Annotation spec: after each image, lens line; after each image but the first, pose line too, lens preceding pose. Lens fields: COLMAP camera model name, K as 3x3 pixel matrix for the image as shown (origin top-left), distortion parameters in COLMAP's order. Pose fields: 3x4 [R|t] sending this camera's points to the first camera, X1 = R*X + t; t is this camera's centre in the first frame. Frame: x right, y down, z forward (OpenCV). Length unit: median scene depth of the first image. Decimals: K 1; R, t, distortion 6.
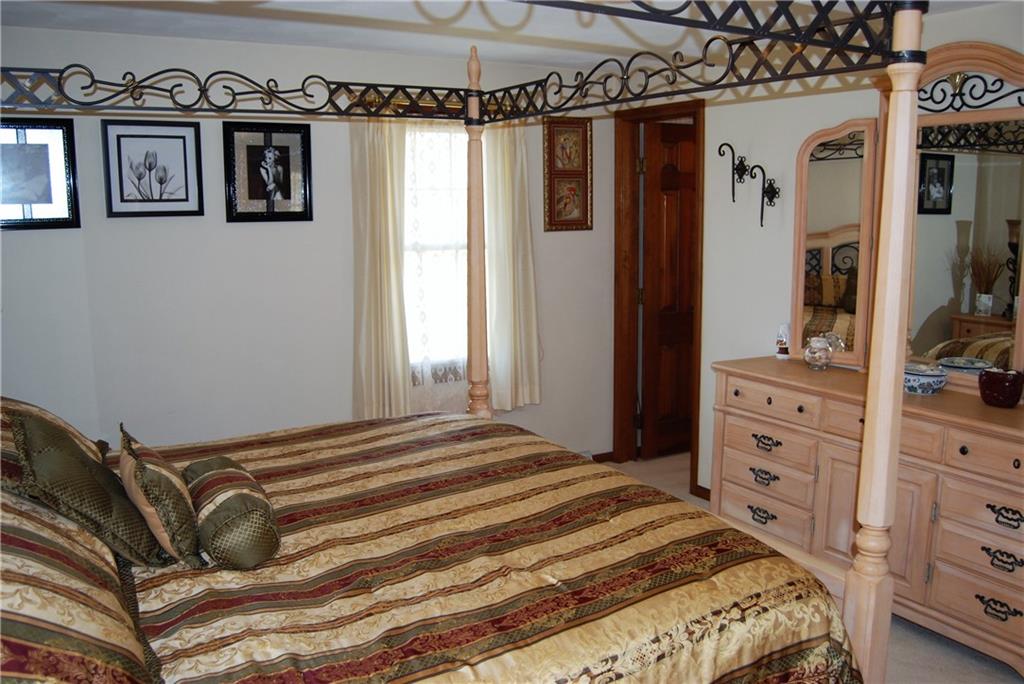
lens RADIAL K [[875.0, 0, 511.7], [0, 875.0, 365.7], [0, 0, 1]] dist [-0.074237, 0.002772]
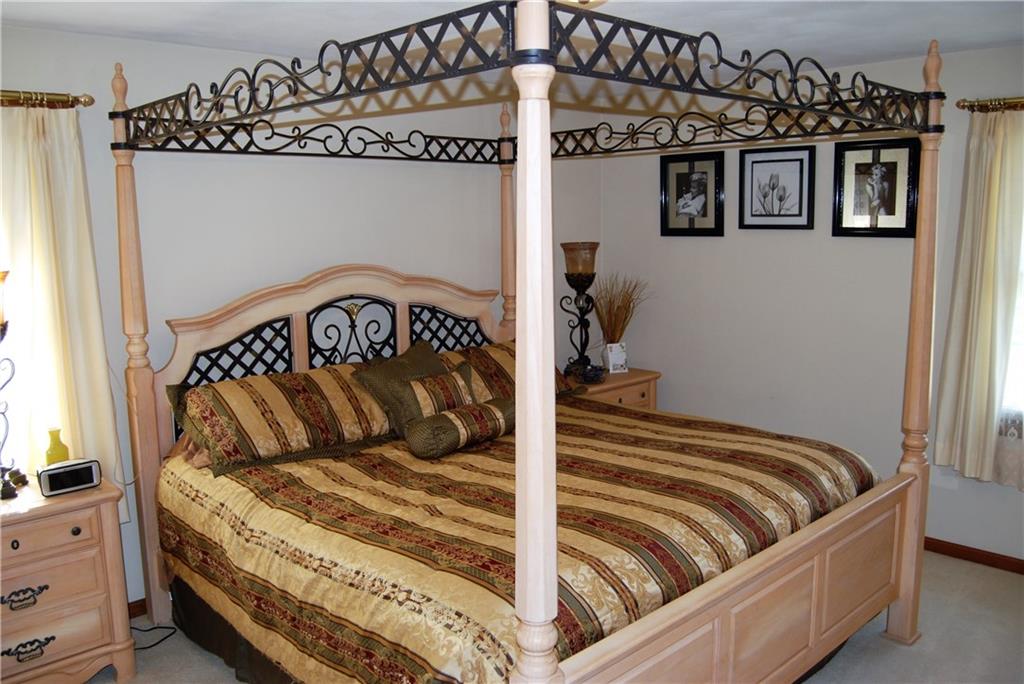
lens RADIAL K [[847.3, 0, 512.4], [0, 847.3, 347.5], [0, 0, 1]] dist [-0.087881, 0.014313]
pose [[0.228673, 0.149273, -0.961991, 0.719642], [-0.165134, 0.979801, 0.112783, -0.098368], [0.959395, 0.133067, 0.248704, 0.458986]]
